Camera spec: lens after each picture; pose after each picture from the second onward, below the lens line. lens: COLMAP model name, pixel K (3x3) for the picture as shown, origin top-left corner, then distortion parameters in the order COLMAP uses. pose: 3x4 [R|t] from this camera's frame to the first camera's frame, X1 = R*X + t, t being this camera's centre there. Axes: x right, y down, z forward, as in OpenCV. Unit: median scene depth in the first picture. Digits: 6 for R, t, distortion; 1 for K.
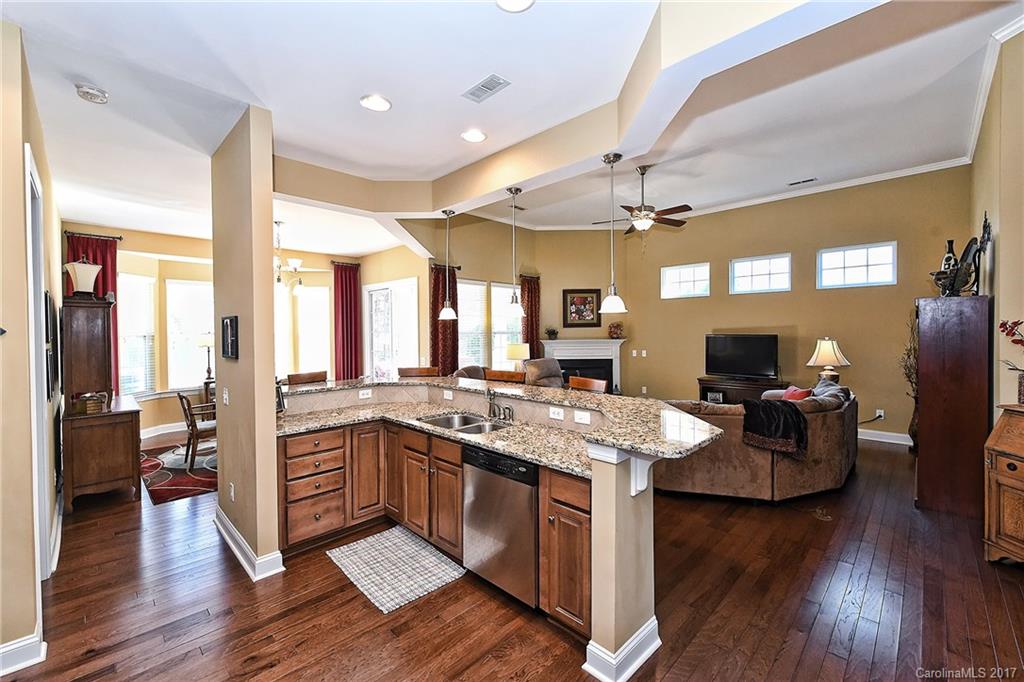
lens RADIAL K [[431.0, 0, 514.4], [0, 431.0, 336.1], [0, 0, 1]] dist [-0.000759, -0.001241]
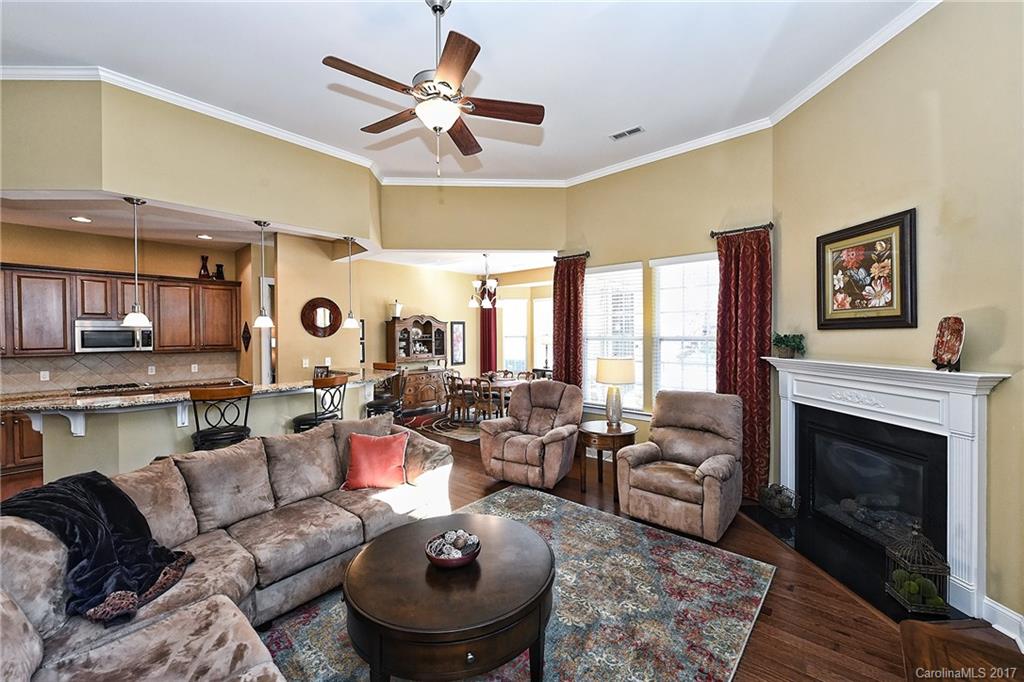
lens RADIAL K [[407.1, 0, 512.4], [0, 407.1, 337.3], [0, 0, 1]] dist [0.005796, -0.000783]
pose [[0.041097, 0.017768, -0.998997, 0.520190], [-0.006992, 0.999823, 0.017495, -0.018499], [0.999131, 0.006266, 0.041214, 0.732483]]
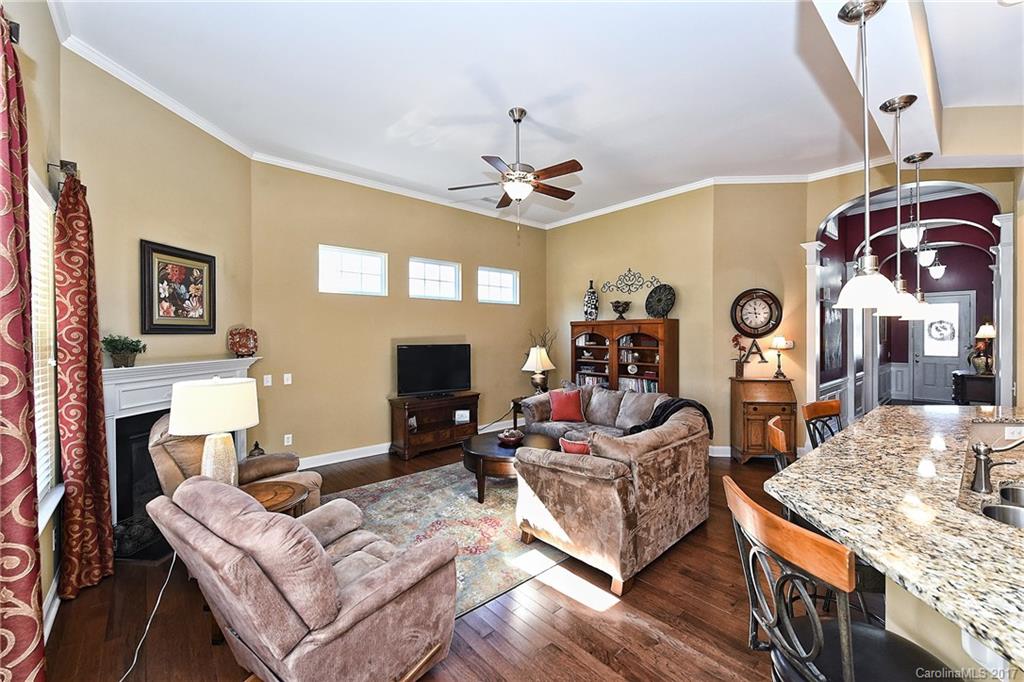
lens RADIAL K [[414.1, 0, 526.3], [0, 414.1, 338.8], [0, 0, 1]] dist [-0.000300, -0.000665]
pose [[0.057424, 0.001247, 0.998349, -0.266744], [0.016098, 0.999868, -0.002175, -0.009529], [-0.998220, 0.016196, 0.057396, 0.655495]]
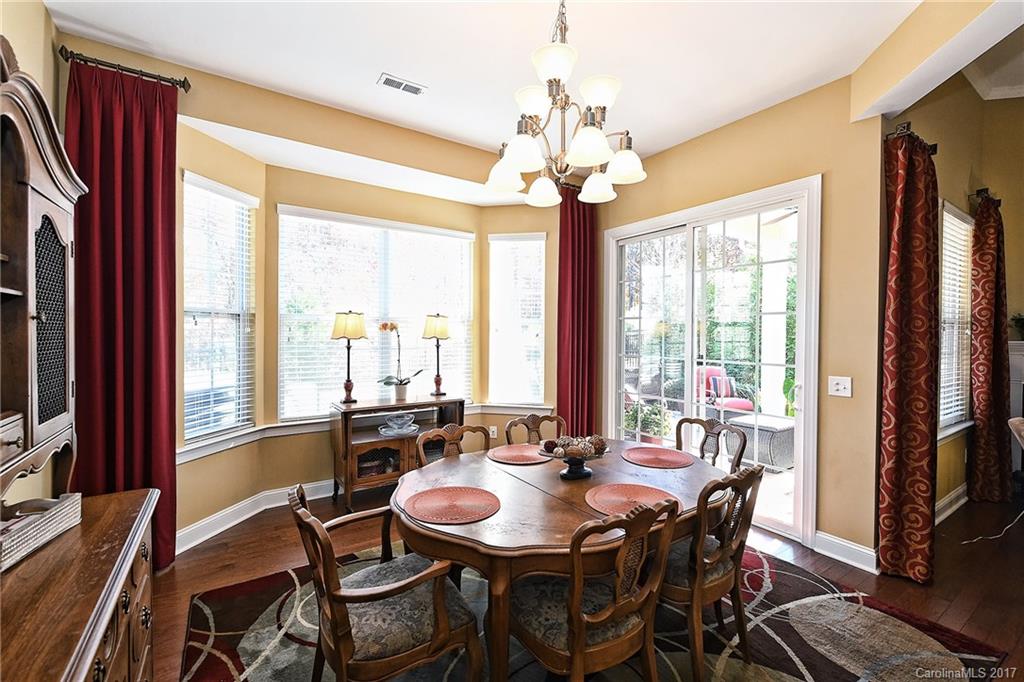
lens RADIAL K [[431.0, 0, 504.9], [0, 431.0, 335.7], [0, 0, 1]] dist [-0.000759, -0.001241]
pose [[0.976452, 0.018445, -0.214945, -0.365150], [-0.019770, 0.999796, -0.004018, 0.016824], [0.214827, 0.008172, 0.976618, 0.470873]]
